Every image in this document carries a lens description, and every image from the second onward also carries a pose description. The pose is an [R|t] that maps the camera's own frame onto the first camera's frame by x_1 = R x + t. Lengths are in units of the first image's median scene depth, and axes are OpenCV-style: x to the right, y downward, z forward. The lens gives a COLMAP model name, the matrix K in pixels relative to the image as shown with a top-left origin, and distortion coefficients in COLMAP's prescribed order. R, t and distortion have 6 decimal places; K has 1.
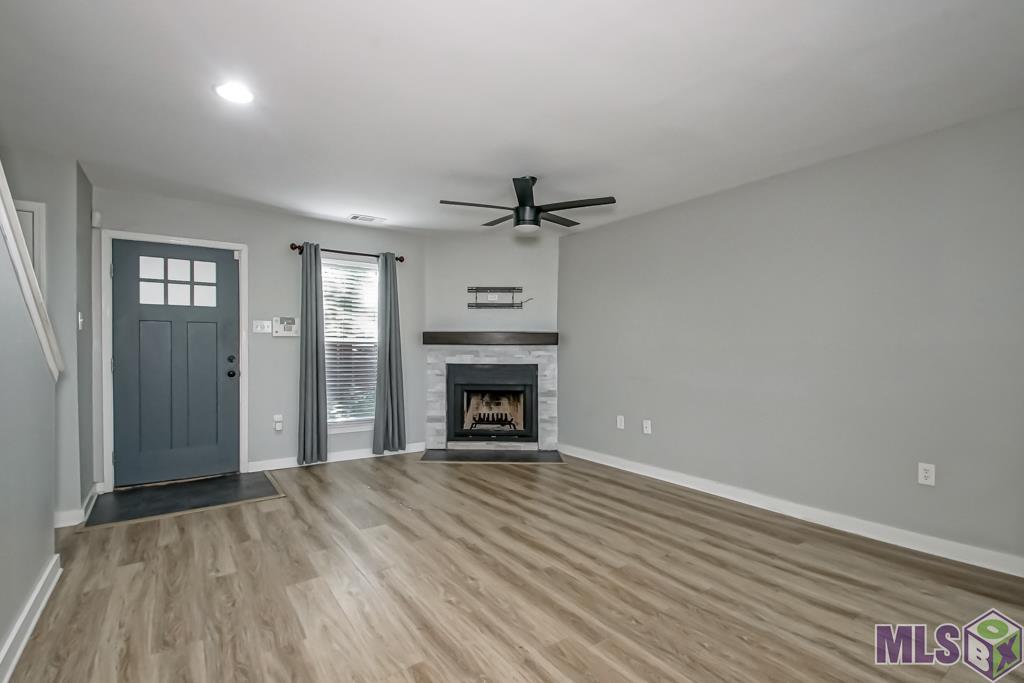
lens RADIAL K [[467.3, 0, 523.5], [0, 467.3, 355.0], [0, 0, 1]] dist [-0.008995, -0.002461]
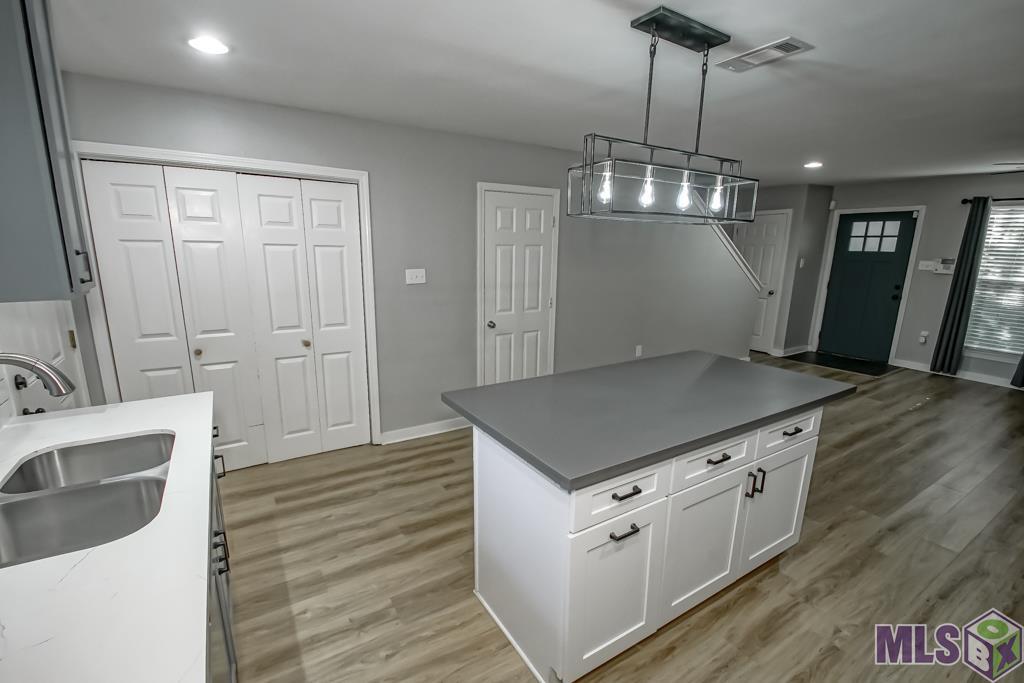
lens RADIAL K [[467.3, 0, 493.1], [0, 467.3, 349.4], [0, 0, 1]] dist [-0.008995, -0.002461]
pose [[-0.099072, 0.216133, -0.971325, 0.761055], [-0.022503, 0.975391, 0.219333, -0.072733], [0.994826, 0.043588, -0.091770, -0.104364]]
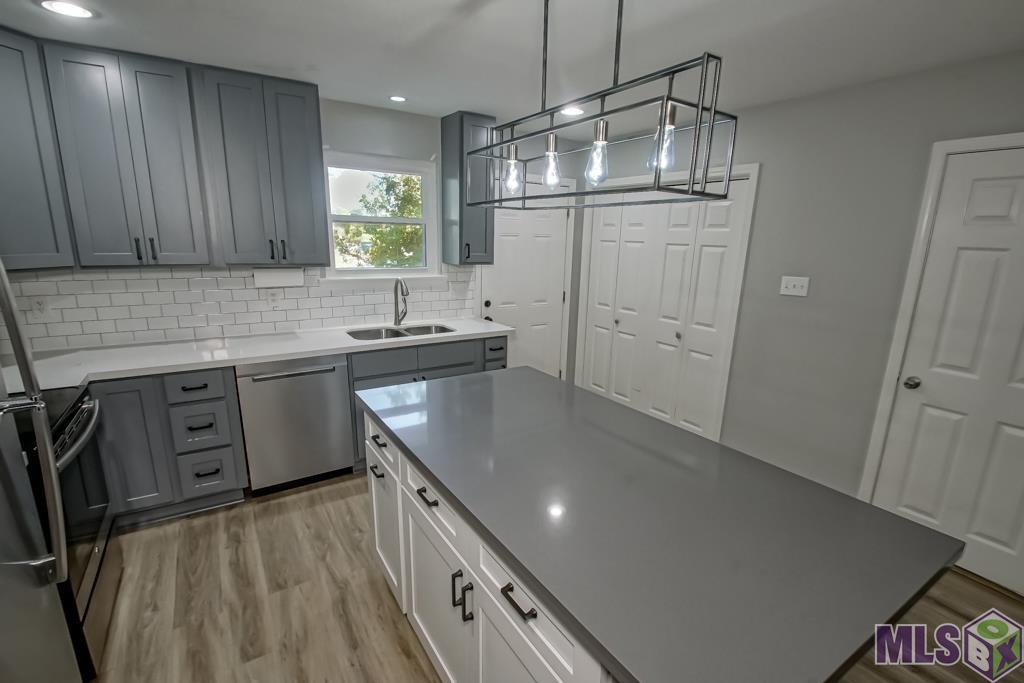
lens RADIAL K [[467.3, 0, 506.7], [0, 467.3, 345.6], [0, 0, 1]] dist [-0.008995, -0.002461]
pose [[-0.996128, -0.031274, 0.082166, 0.356252], [-0.011485, 0.972874, 0.231051, -0.077901], [-0.087163, 0.229213, -0.969466, 0.285680]]
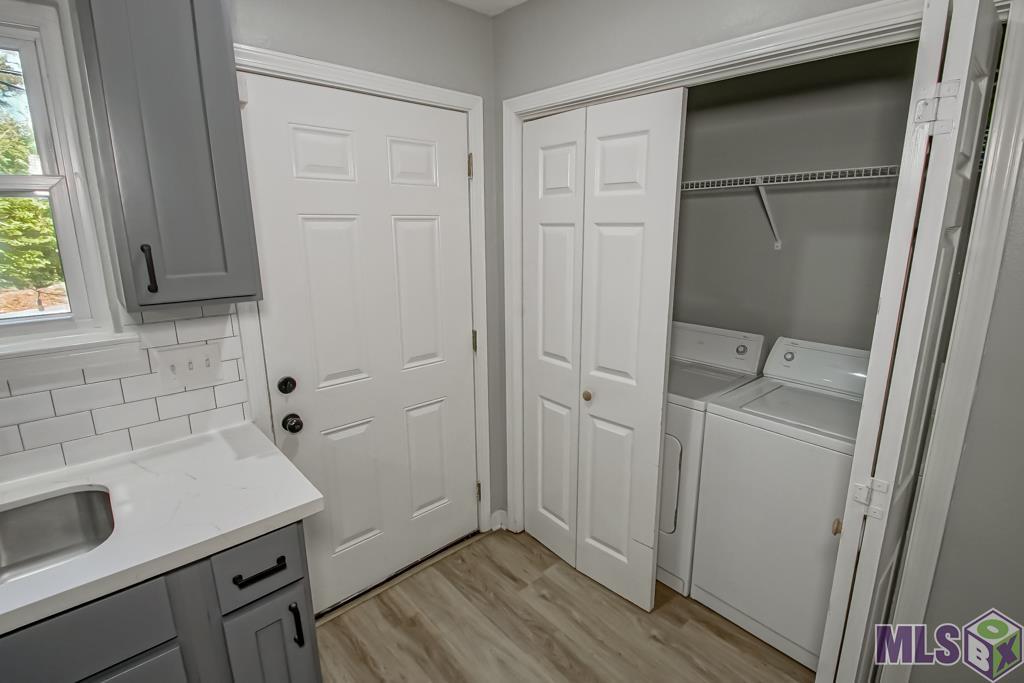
lens RADIAL K [[467.3, 0, 518.4], [0, 467.3, 336.1], [0, 0, 1]] dist [-0.008995, -0.002461]
pose [[-0.994746, 0.040021, -0.094227, 0.324122], [0.017151, 0.972561, 0.232015, -0.070391], [0.100927, 0.229180, -0.968138, -0.170933]]
